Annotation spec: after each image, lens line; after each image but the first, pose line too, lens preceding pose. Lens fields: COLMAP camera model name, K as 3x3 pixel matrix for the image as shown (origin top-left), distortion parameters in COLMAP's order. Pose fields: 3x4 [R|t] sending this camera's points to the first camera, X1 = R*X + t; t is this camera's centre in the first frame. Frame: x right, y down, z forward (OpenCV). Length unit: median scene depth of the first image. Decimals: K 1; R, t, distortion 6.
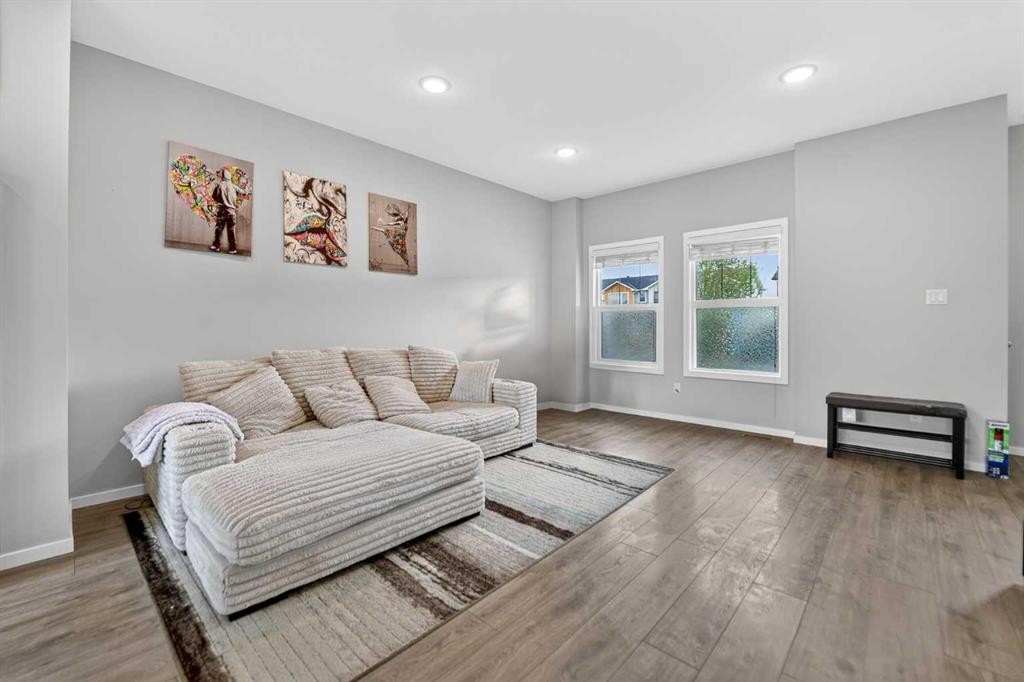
lens RADIAL K [[425.3, 0, 509.1], [0, 425.3, 323.9], [0, 0, 1]] dist [-0.019347, 0.000001]
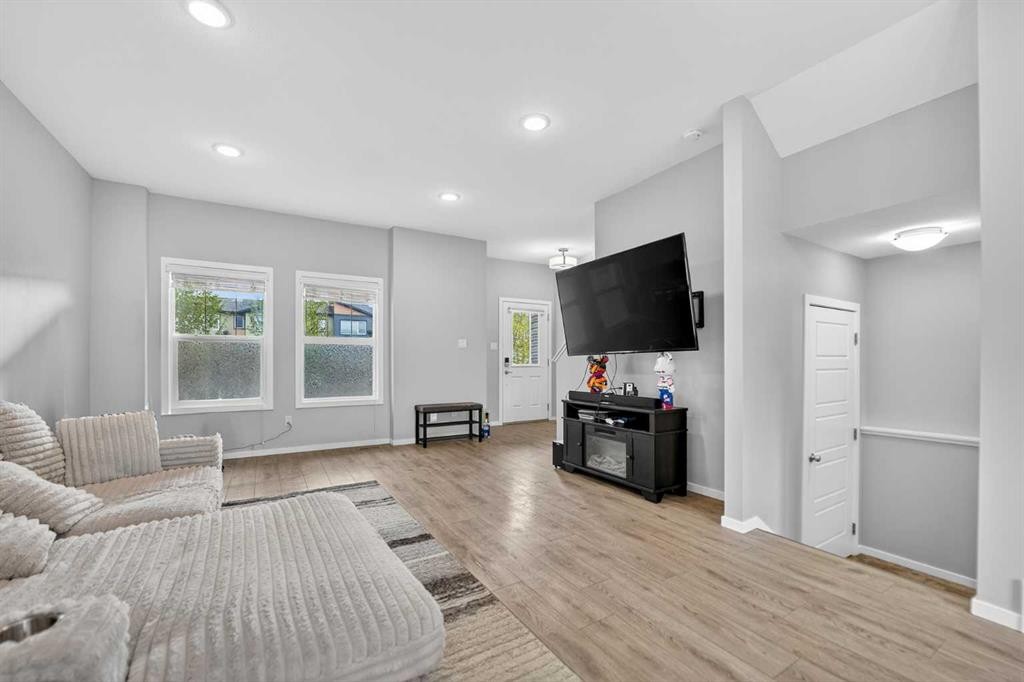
lens RADIAL K [[421.2, 0, 515.6], [0, 421.2, 359.1], [0, 0, 1]] dist [-0.022390, -0.000036]
pose [[0.267535, 0.001859, 0.963546, -0.586315], [-0.005843, 0.999983, -0.000307, -0.000053], [-0.963530, -0.005548, 0.267541, 0.282149]]
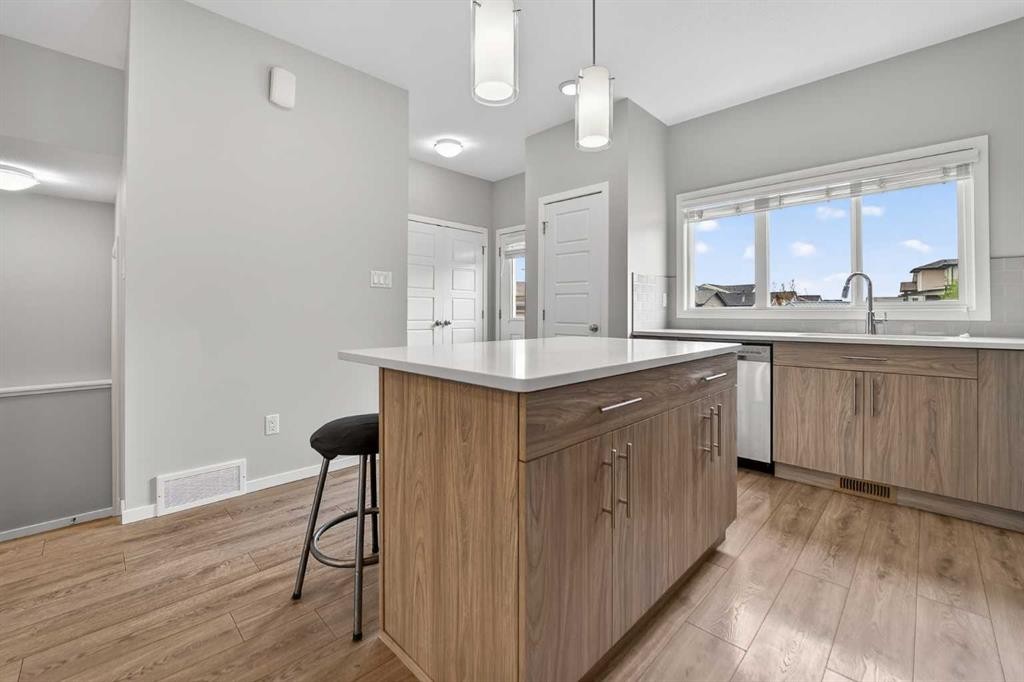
lens RADIAL K [[427.6, 0, 511.4], [0, 427.6, 310.9], [0, 0, 1]] dist [-0.025096, -0.000021]
pose [[-0.999657, -0.003799, 0.025930, -0.526325], [-0.004095, 0.999927, -0.011352, 0.007551], [-0.025885, -0.011454, -0.999599, 0.460616]]
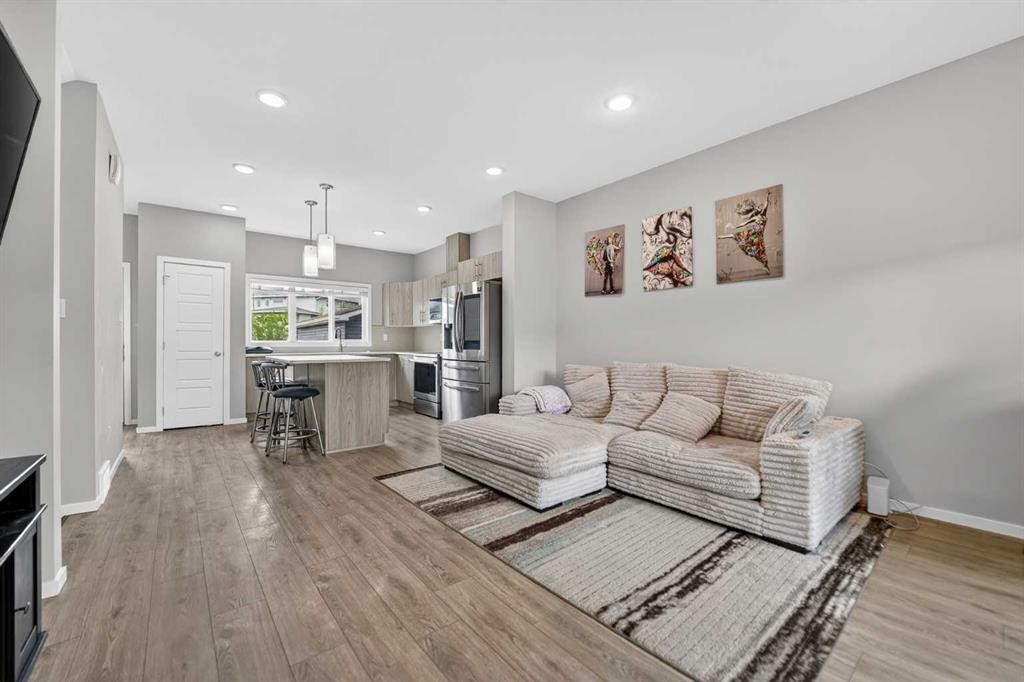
lens RADIAL K [[416.0, 0, 512.0], [0, 416.0, 341.0], [0, 0, 1]] dist [-0.015530, 0.000044]
pose [[-0.135624, -0.005834, -0.990743, 0.707052], [0.005480, 0.999963, -0.006638, 0.004297], [0.990745, -0.006330, -0.135587, 0.745261]]
